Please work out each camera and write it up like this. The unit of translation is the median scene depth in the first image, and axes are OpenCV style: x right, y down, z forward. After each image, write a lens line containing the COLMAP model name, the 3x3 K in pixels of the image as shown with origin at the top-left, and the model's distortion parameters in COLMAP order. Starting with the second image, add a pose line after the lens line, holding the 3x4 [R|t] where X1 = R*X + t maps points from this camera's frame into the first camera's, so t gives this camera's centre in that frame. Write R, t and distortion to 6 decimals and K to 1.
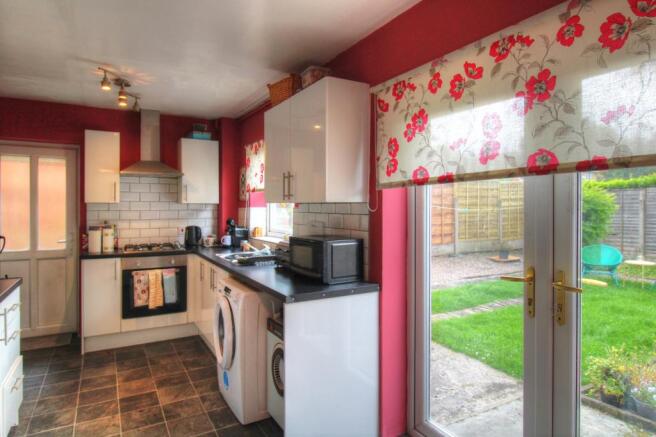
lens RADIAL K [[394.5, 0, 328.4], [0, 394.5, 214.1], [0, 0, 1]] dist [0.000210, -0.003426]
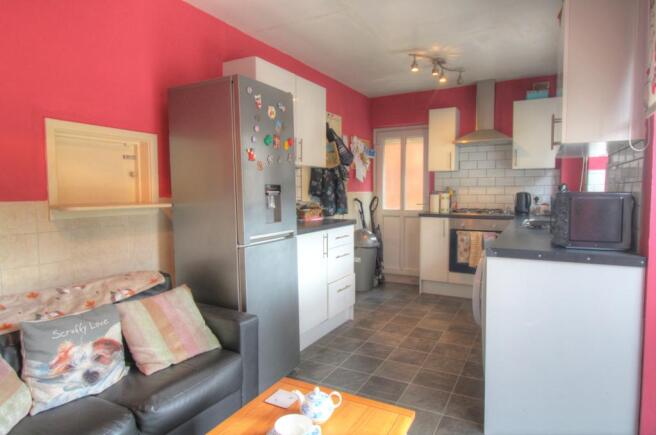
lens RADIAL K [[394.5, 0, 330.5], [0, 394.5, 218.5], [0, 0, 1]] dist [0.000210, -0.003426]
pose [[0.523347, 0.057144, -0.850201, 0.262311], [-0.010889, 0.998116, 0.060382, 0.046808], [0.852050, -0.022343, 0.522983, 0.109287]]
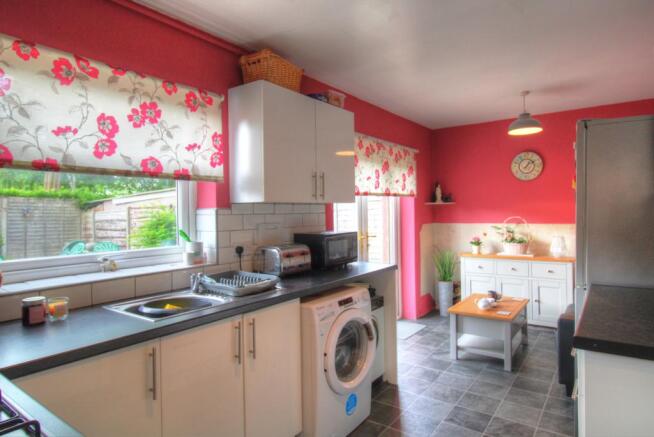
lens RADIAL K [[393.3, 0, 342.1], [0, 393.3, 194.1], [0, 0, 1]] dist [0.000210, -0.003426]
pose [[-0.427335, 0.049676, 0.902727, -0.870567], [0.036172, 0.998629, -0.037831, 0.001039], [-0.903369, 0.016487, -0.428546, 1.198855]]
